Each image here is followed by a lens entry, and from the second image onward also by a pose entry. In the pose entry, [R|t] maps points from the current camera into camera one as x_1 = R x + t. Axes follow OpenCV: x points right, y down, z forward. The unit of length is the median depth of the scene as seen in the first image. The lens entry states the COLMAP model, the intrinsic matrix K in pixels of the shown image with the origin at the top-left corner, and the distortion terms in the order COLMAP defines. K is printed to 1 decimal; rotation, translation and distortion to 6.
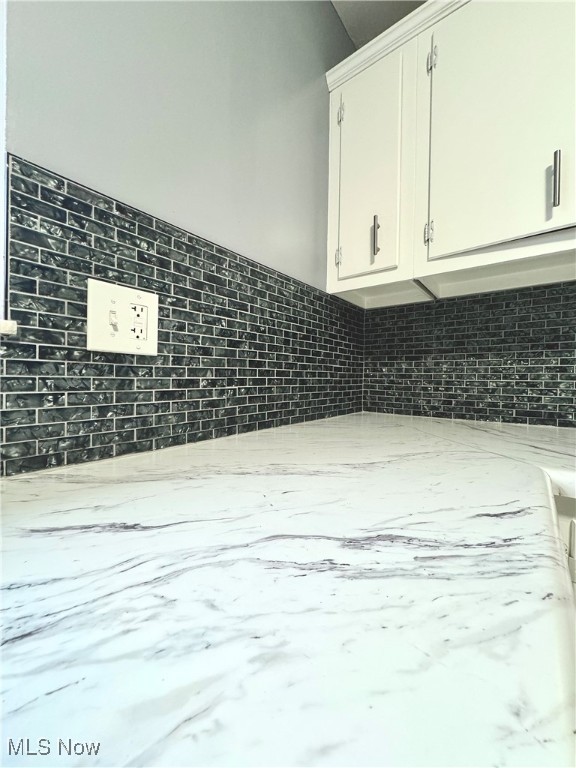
lens RADIAL K [[309.5, 0, 292.1], [0, 309.5, 382.2], [0, 0, 1]] dist [0.000991, 0.000358]
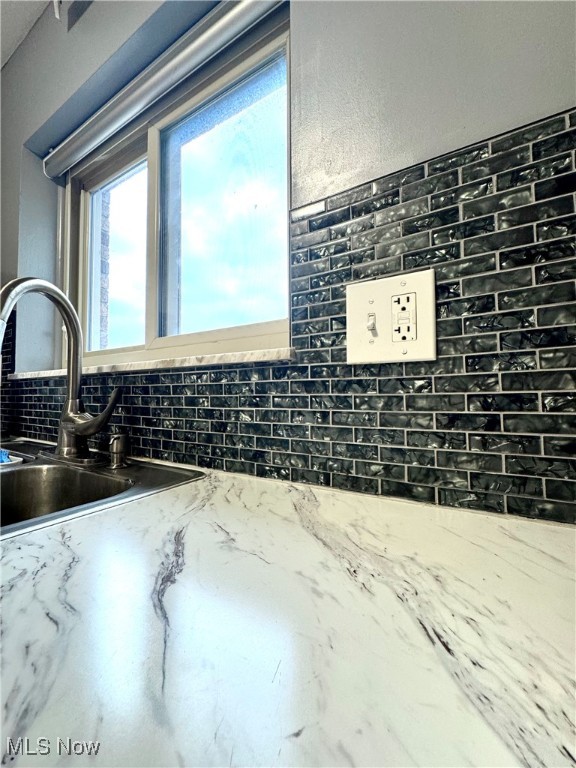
lens RADIAL K [[309.5, 0, 292.1], [0, 309.5, 382.2], [0, 0, 1]] dist [0.000991, 0.000358]
pose [[0.118773, -0.056547, -0.991310, 0.206889], [0.001603, 0.998387, -0.056759, -0.001304], [0.992920, 0.005152, 0.118672, 0.720574]]
